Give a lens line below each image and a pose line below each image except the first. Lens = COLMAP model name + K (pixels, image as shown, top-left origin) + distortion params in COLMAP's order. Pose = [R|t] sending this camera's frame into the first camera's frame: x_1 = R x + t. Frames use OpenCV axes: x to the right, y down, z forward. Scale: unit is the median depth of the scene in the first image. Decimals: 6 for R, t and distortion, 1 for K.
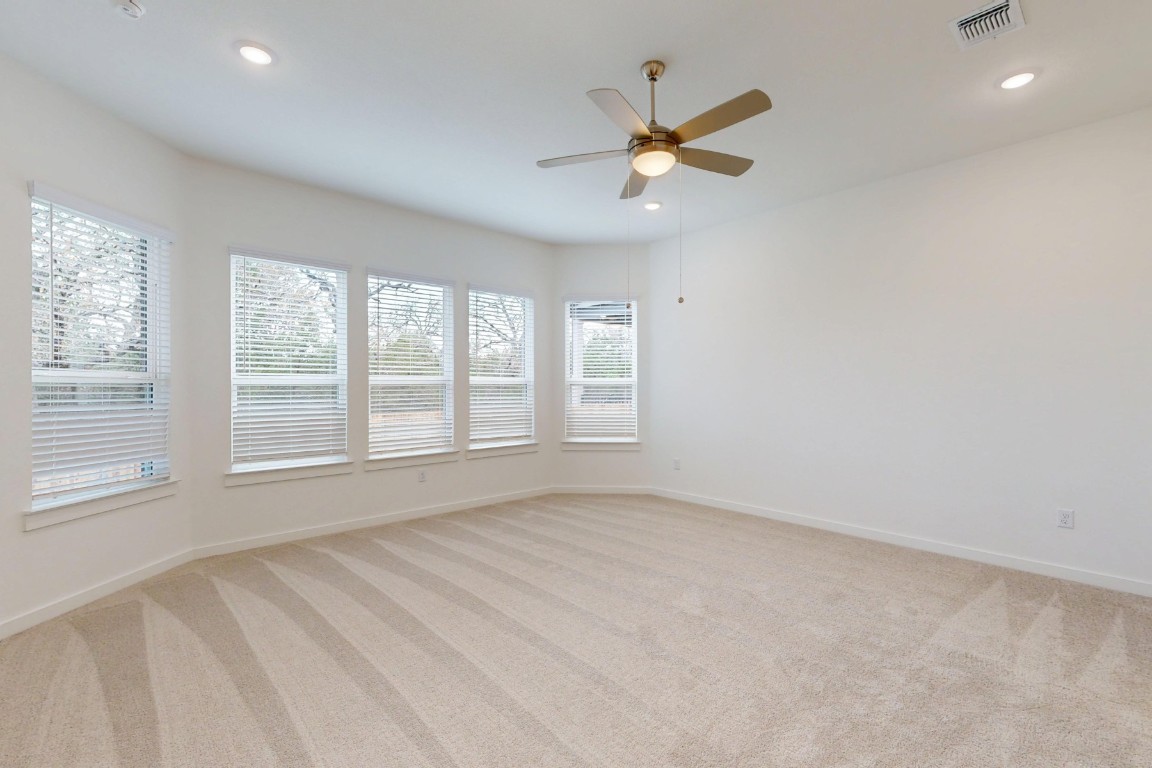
lens RADIAL K [[501.7, 0, 576.0], [0, 501.7, 384.0], [0, 0, 1]] dist [0.007502, -0.000805]
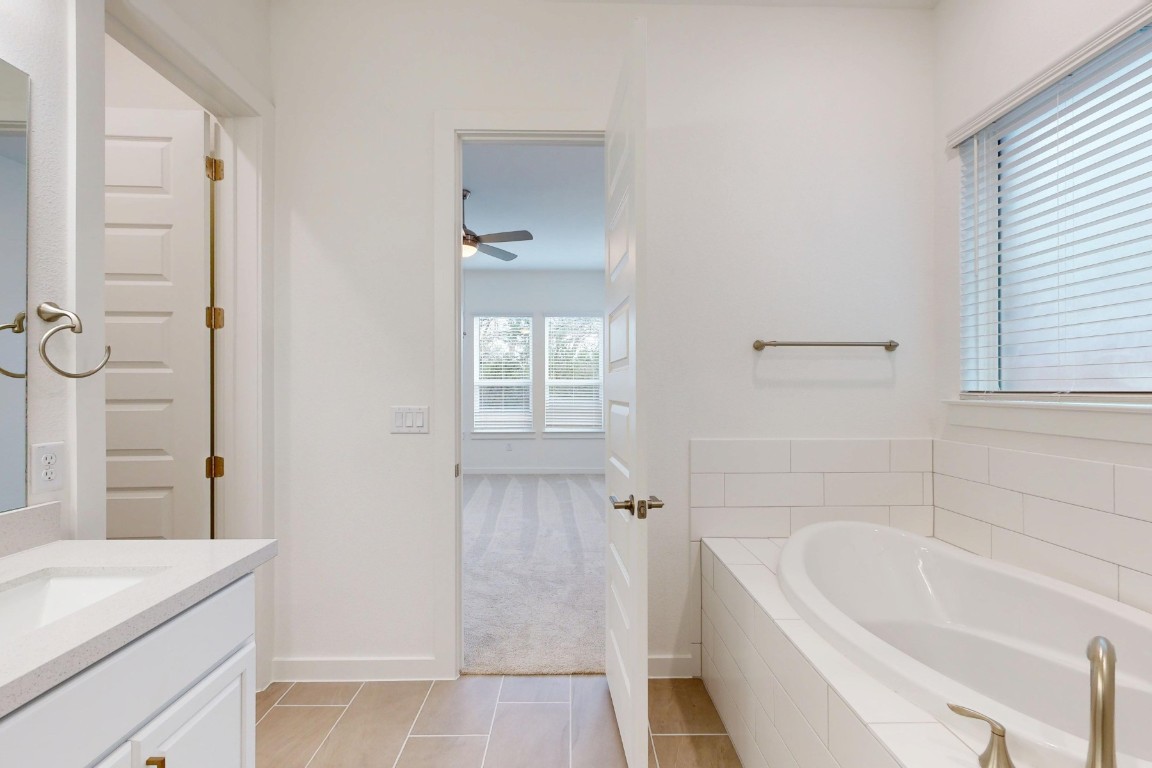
lens RADIAL K [[501.7, 0, 576.0], [0, 501.7, 384.0], [0, 0, 1]] dist [0.007502, -0.000805]
pose [[0.757651, -0.005157, -0.652640, 0.783591], [0.003624, 0.999987, -0.003695, 0.003314], [0.652650, 0.000434, 0.757660, -0.002145]]
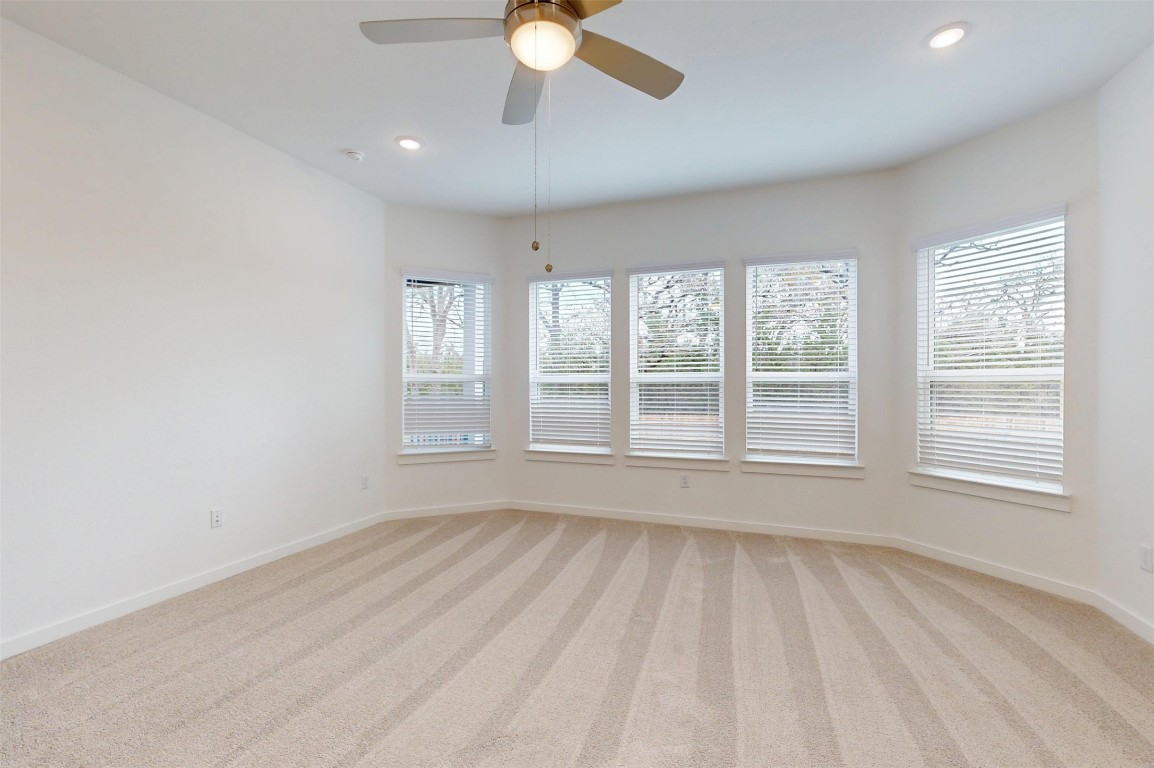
lens RADIAL K [[502.5, 0, 577.0], [0, 502.5, 384.0], [0, 0, 1]] dist [0.007502, -0.000805]
pose [[0.463959, 0.001409, -0.885856, 0.399050], [0.001857, 0.999995, 0.002564, 0.002195], [0.885855, -0.002835, 0.463954, 0.380385]]
